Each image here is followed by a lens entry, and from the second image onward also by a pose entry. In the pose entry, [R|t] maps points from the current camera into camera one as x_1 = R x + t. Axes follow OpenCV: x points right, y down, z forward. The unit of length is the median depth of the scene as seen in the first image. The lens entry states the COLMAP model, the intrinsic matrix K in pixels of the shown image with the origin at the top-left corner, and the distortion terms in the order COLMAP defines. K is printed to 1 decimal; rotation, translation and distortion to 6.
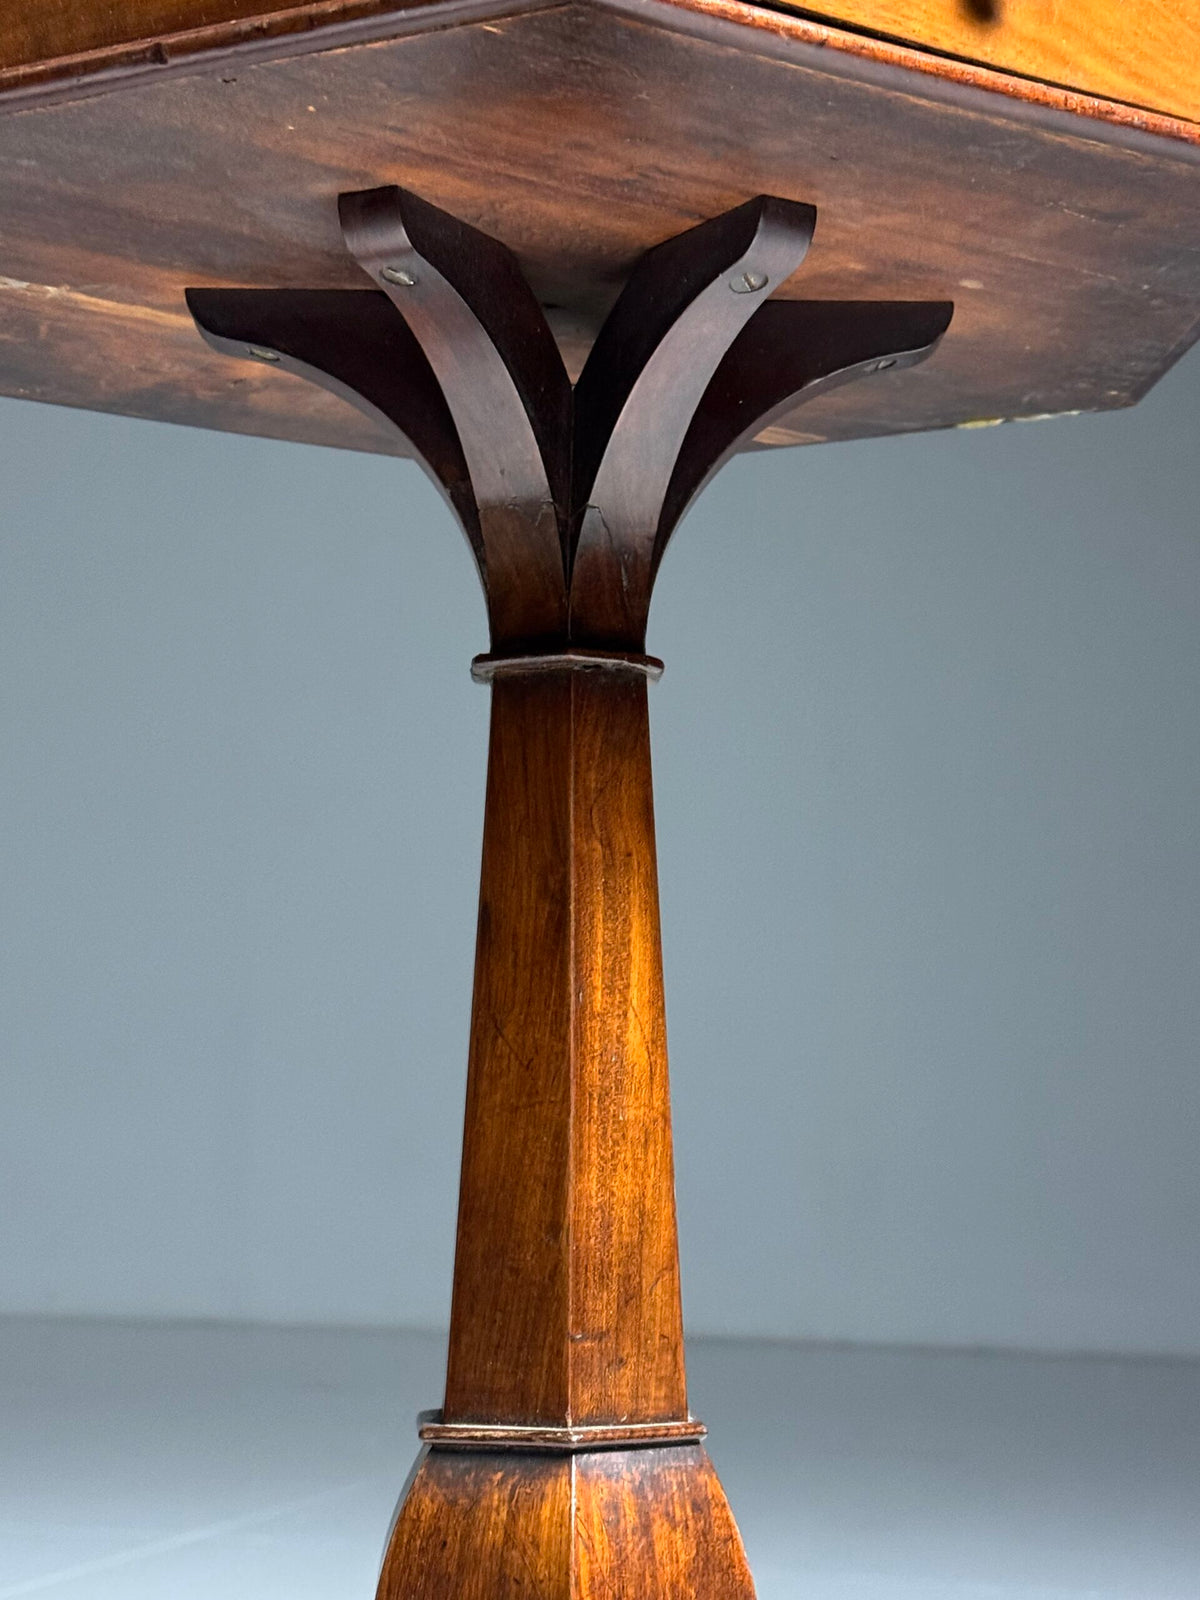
lens RADIAL K [[2732.4, 0, 615.7], [0, 2732.4, 829.7], [0, 0, 1]] dist [0.138281, 0.000000]
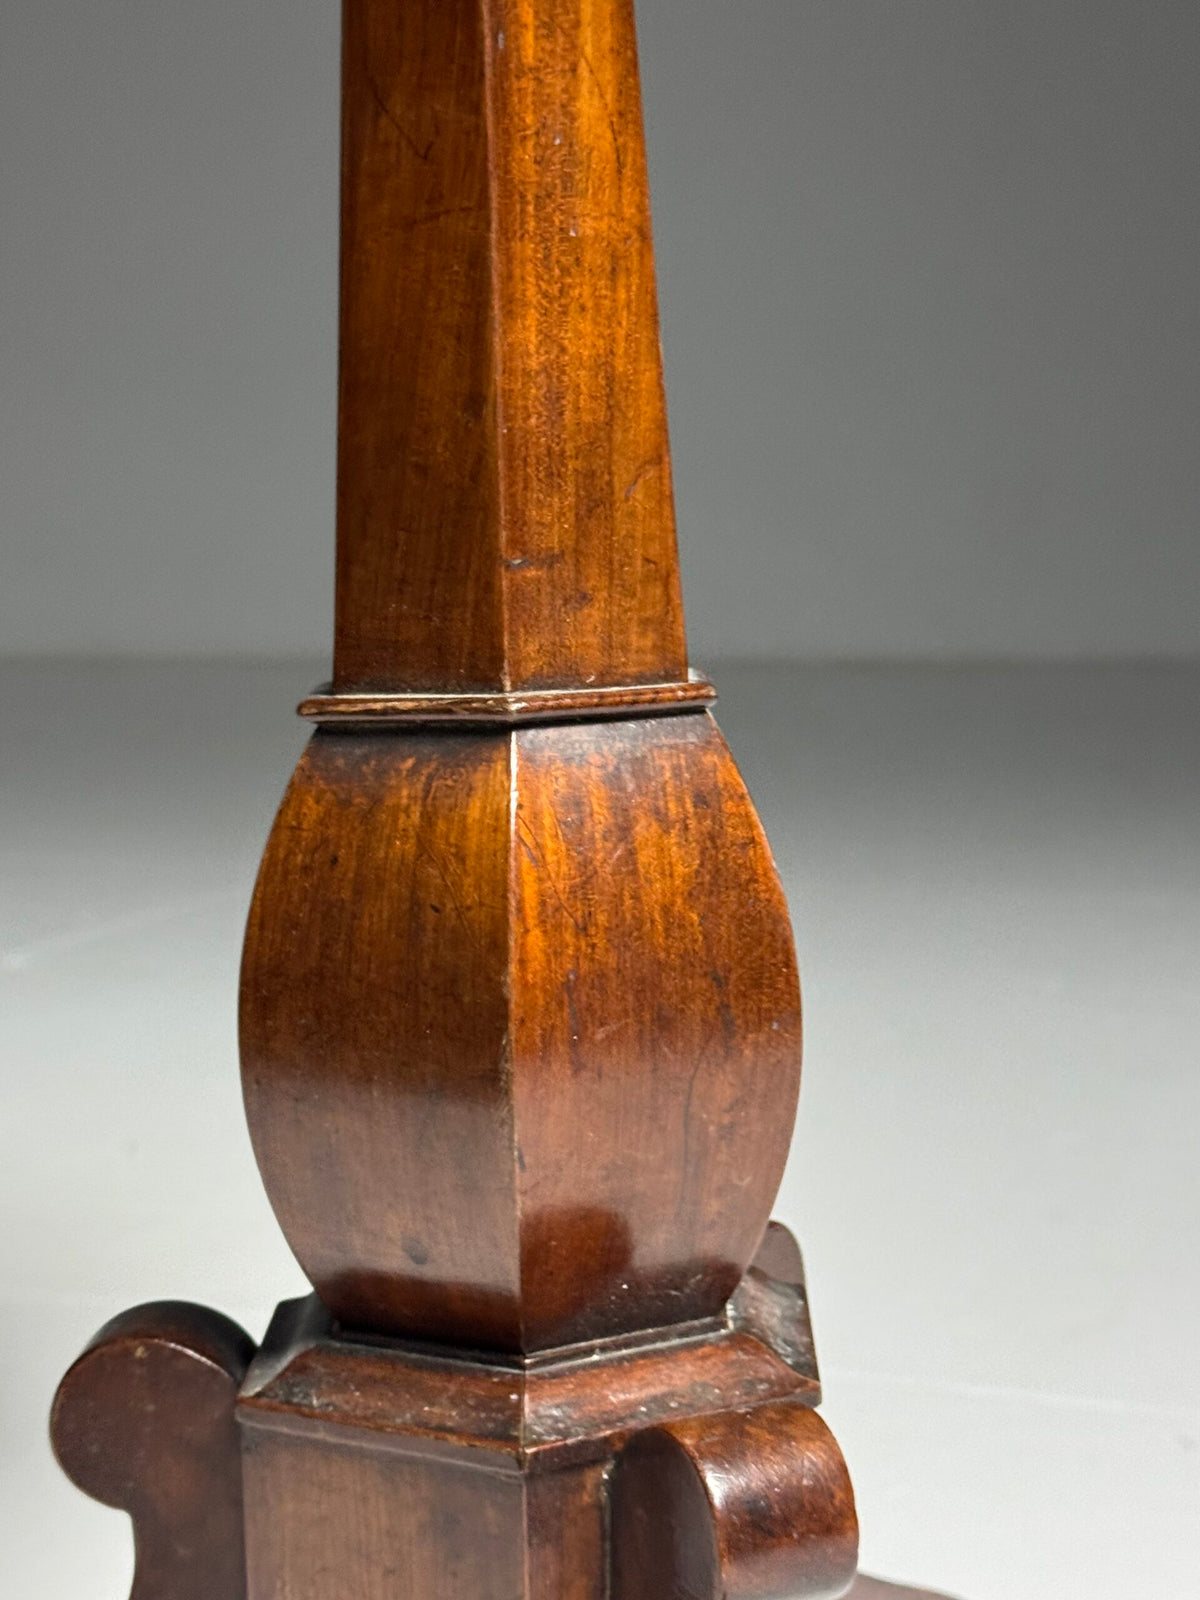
lens RADIAL K [[2732.4, 0, 625.2], [0, 2732.4, 818.0], [0, 0, 1]] dist [0.138281, 0.000000]
pose [[0.997651, -0.026368, -0.063226, 0.053040], [0.040271, 0.972372, 0.229935, 0.091545], [0.055416, -0.231941, 0.971150, 0.331773]]
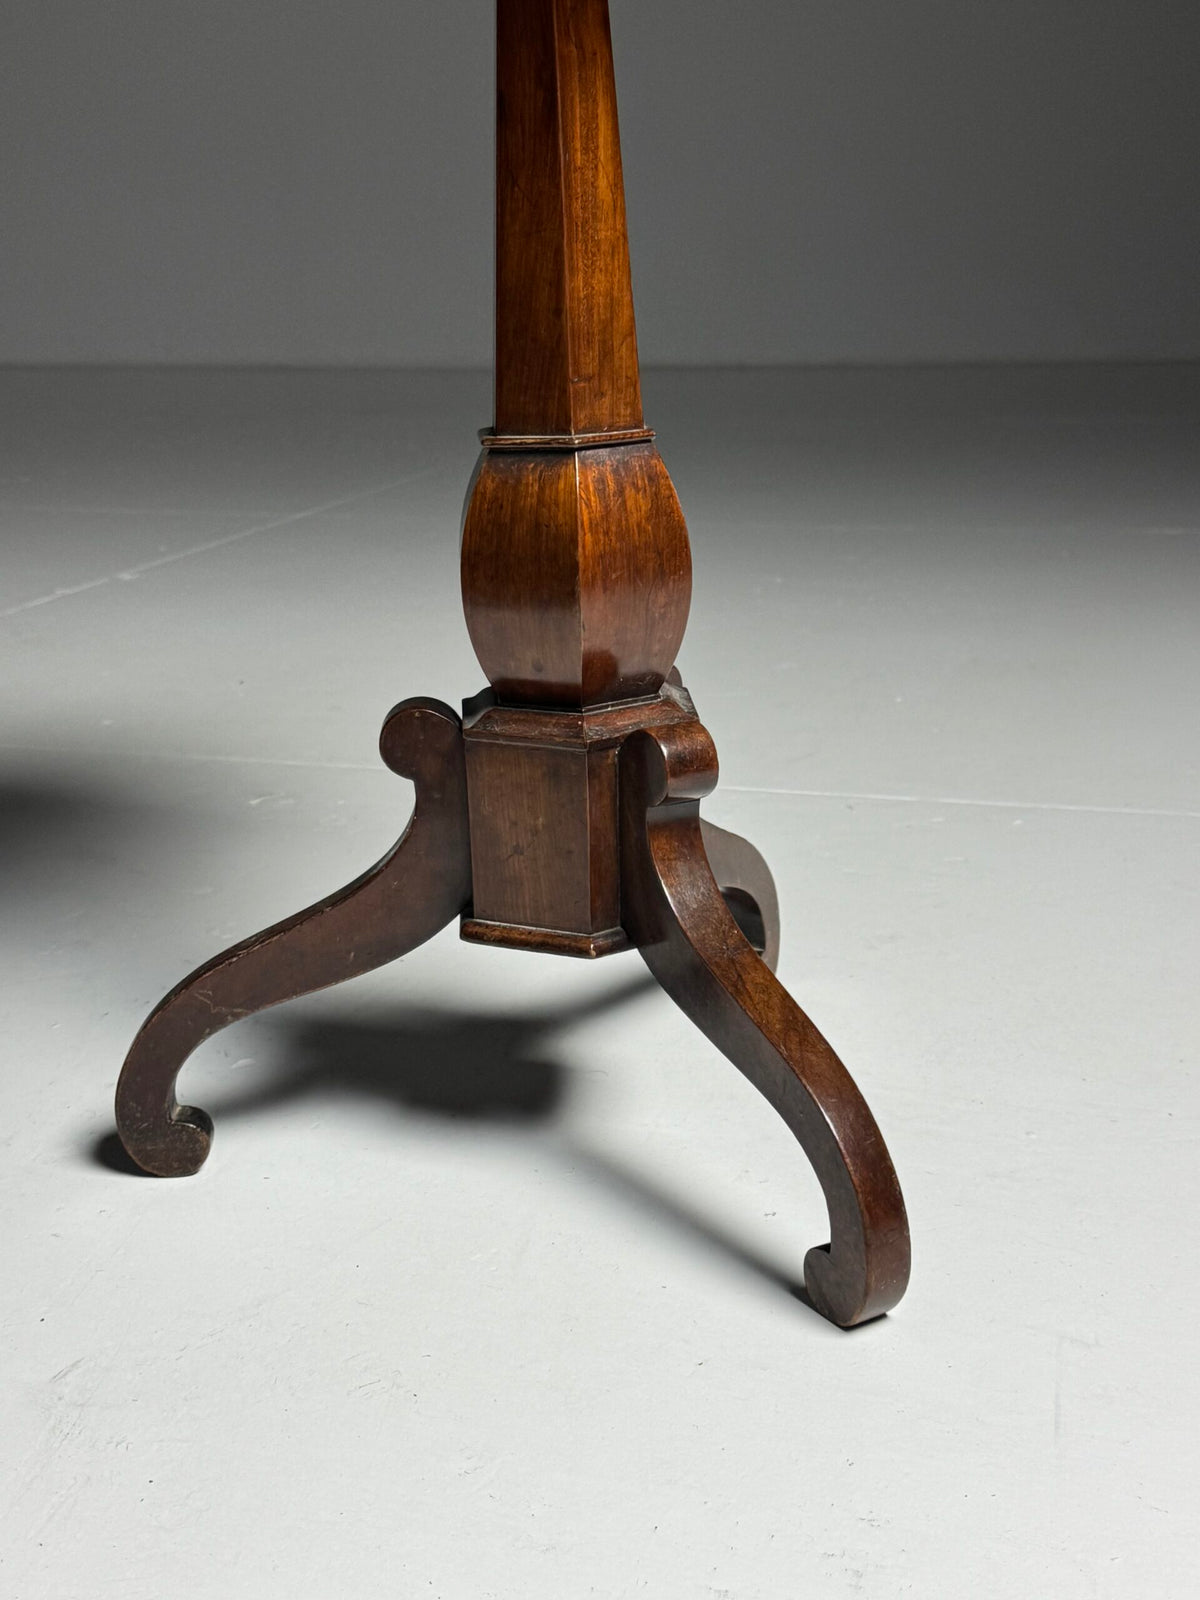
lens RADIAL K [[2034.4, 0, 605.8], [0, 2034.4, 810.2], [0, 0, 1]] dist [0.116990, 0.000000]
pose [[0.999086, -0.042263, 0.006390, -0.014174], [0.036507, 0.921495, 0.386672, -0.047693], [-0.022230, -0.386085, 0.922195, -0.214399]]
